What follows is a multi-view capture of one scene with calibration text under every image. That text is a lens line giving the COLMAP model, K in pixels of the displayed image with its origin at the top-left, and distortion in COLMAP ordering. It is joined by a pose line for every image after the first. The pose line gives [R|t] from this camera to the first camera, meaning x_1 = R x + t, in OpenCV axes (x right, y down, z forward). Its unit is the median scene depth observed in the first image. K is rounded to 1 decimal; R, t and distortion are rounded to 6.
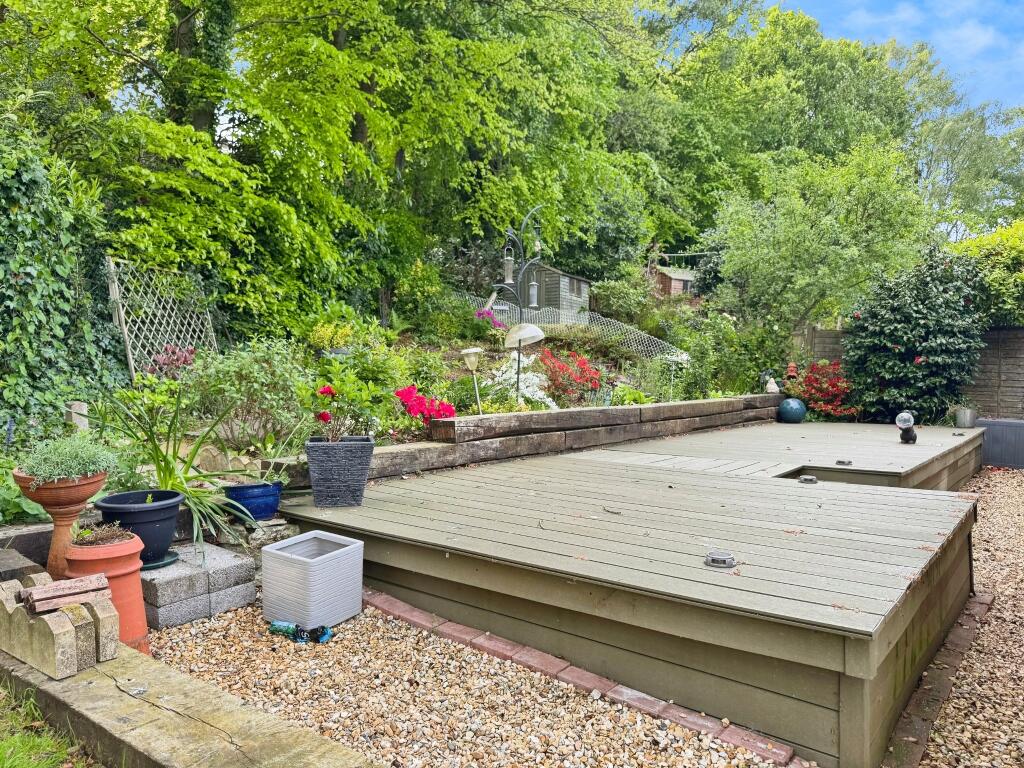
lens RADIAL K [[706.3, 0, 505.6], [0, 706.3, 381.8], [0, 0, 1]] dist [0.040090, -0.002925]
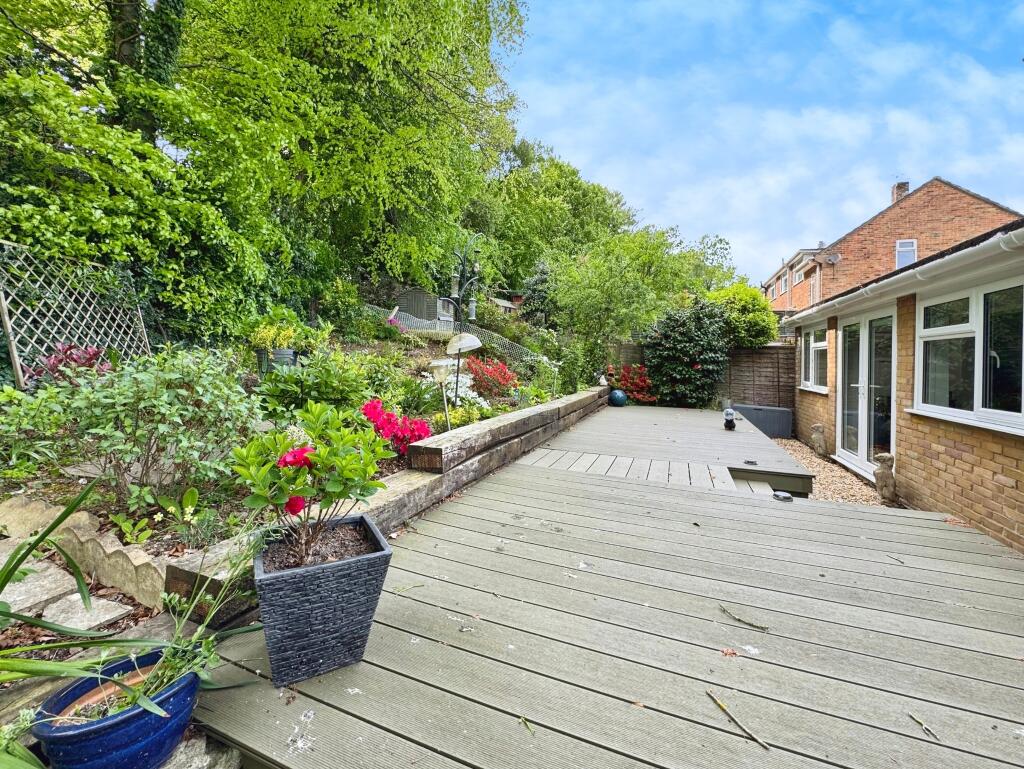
lens RADIAL K [[411.0, 0, 509.7], [0, 411.0, 364.1], [0, 0, 1]] dist [0.002402, -0.000250]
pose [[0.954352, 0.020106, 0.298006, -0.079584], [-0.021008, 0.999779, -0.000176, -0.027643], [-0.297944, -0.006092, 0.954564, 0.265040]]
